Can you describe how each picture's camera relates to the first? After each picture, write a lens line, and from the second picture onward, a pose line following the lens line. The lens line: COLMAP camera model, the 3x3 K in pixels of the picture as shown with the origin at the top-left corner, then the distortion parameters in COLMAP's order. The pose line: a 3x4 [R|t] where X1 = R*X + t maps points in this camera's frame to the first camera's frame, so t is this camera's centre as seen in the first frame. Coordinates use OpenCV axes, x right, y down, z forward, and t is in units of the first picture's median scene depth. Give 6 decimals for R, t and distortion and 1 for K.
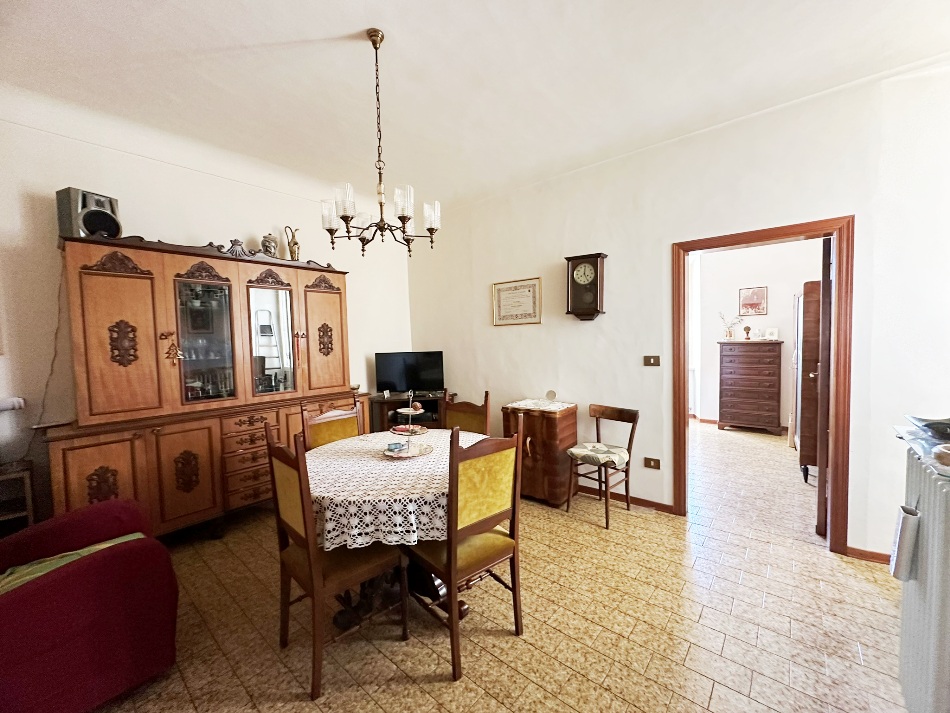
lens RADIAL K [[375.0, 0, 471.3], [0, 375.0, 359.3], [0, 0, 1]] dist [-0.000965, -0.000048]
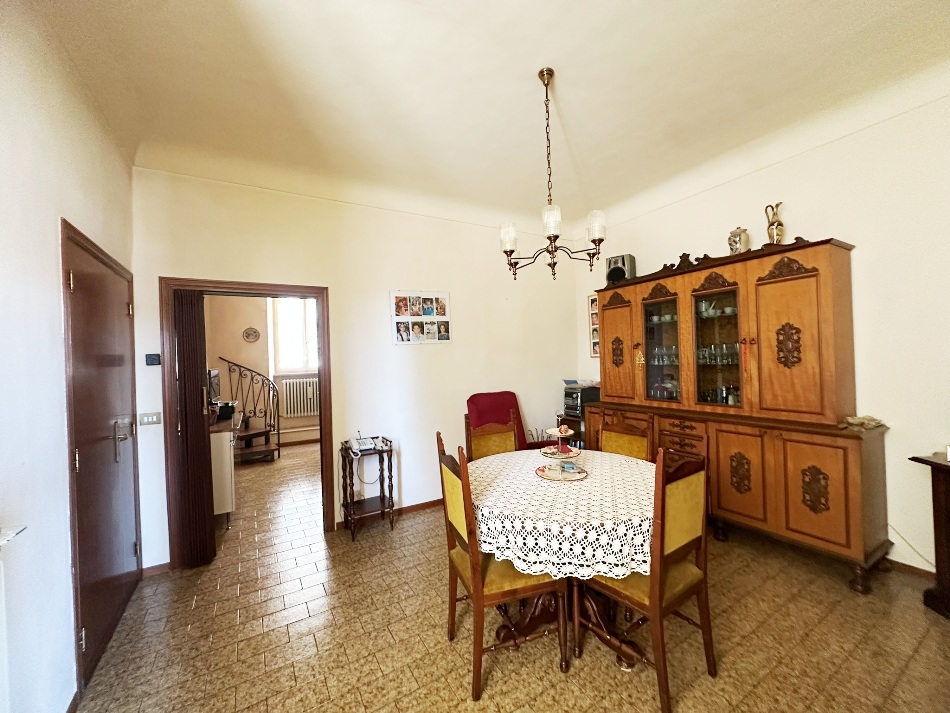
lens RADIAL K [[375.0, 0, 470.0], [0, 375.0, 354.6], [0, 0, 1]] dist [-0.000965, -0.000048]
pose [[-0.305324, 0.023622, -0.951955, 0.509706], [-0.012713, 0.999502, 0.028879, -0.050438], [0.952164, 0.020920, -0.304872, 0.668126]]
